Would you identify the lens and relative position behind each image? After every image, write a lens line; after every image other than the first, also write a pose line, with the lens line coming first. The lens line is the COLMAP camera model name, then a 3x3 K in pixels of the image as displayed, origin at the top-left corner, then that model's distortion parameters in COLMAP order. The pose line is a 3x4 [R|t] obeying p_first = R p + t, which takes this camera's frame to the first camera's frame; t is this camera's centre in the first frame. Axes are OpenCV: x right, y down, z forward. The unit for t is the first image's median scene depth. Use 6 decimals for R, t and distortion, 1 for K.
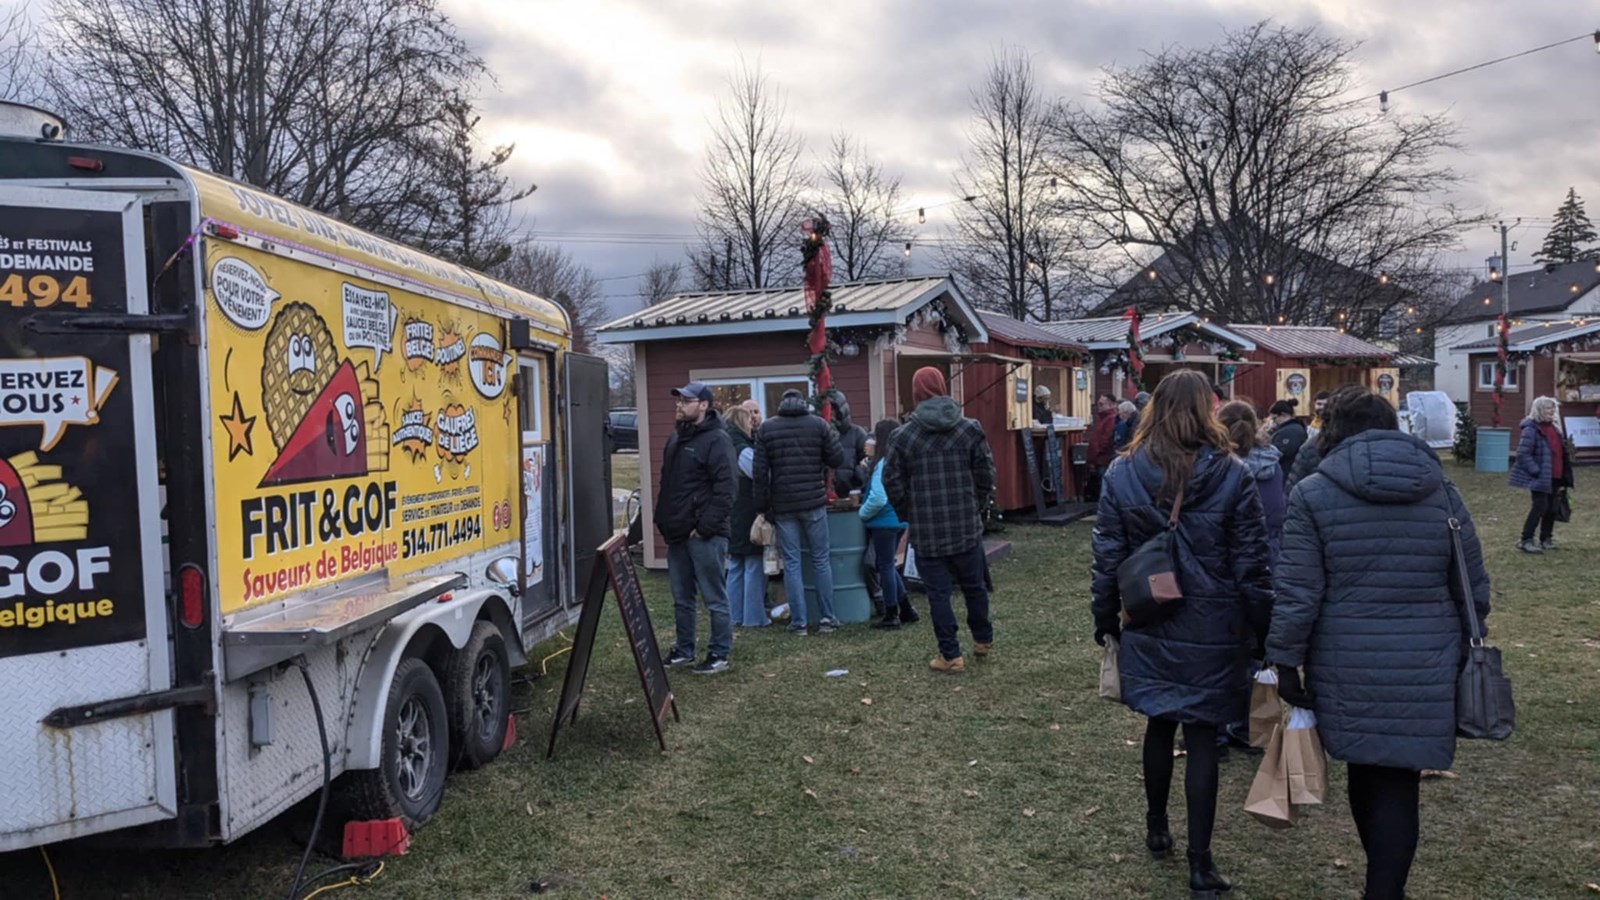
lens RADIAL K [[1269.0, 0, 797.1], [0, 1269.0, 451.0], [0, 0, 1]] dist [0.026962, -0.008923]
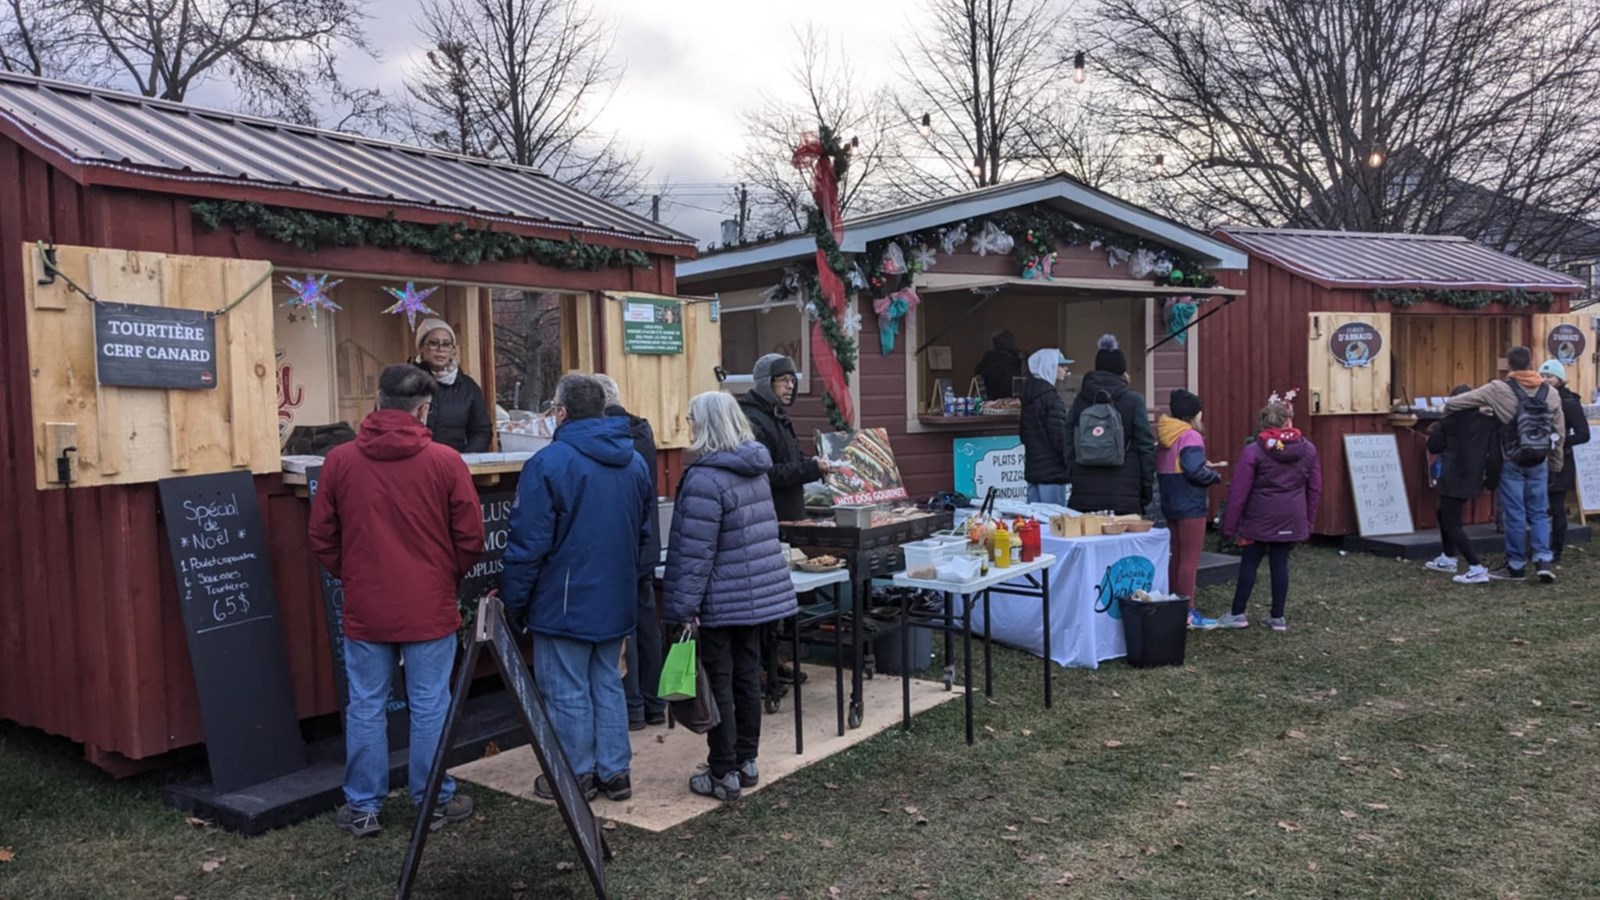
lens RADIAL K [[1269.0, 0, 798.7], [0, 1269.0, 457.9], [0, 0, 1]] dist [0.026962, -0.008923]
pose [[0.991327, 0.004166, -0.131356, 0.149345], [-0.001837, 0.999839, 0.017849, -0.011428], [0.131409, -0.017453, 0.991175, 0.302785]]
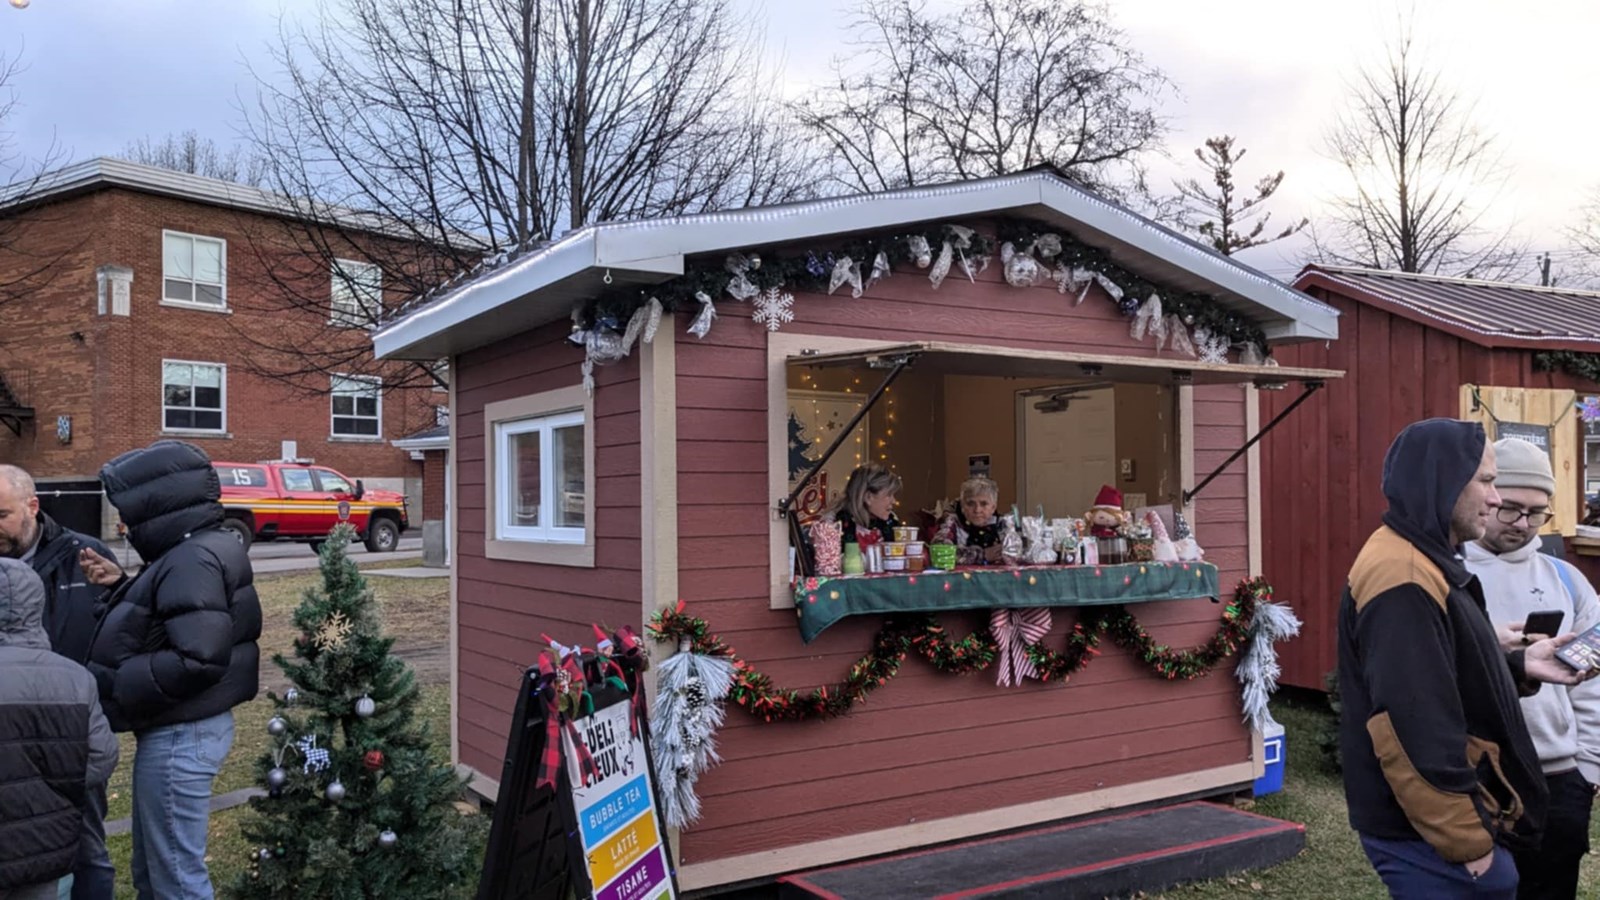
lens RADIAL K [[1269.0, 0, 798.2], [0, 1269.0, 460.3], [0, 0, 1]] dist [0.026962, -0.008923]
pose [[0.785783, 0.012055, -0.618384, 0.107712], [-0.039738, 0.998728, -0.031026, -0.008383], [0.617224, 0.048953, 0.785263, 0.210435]]
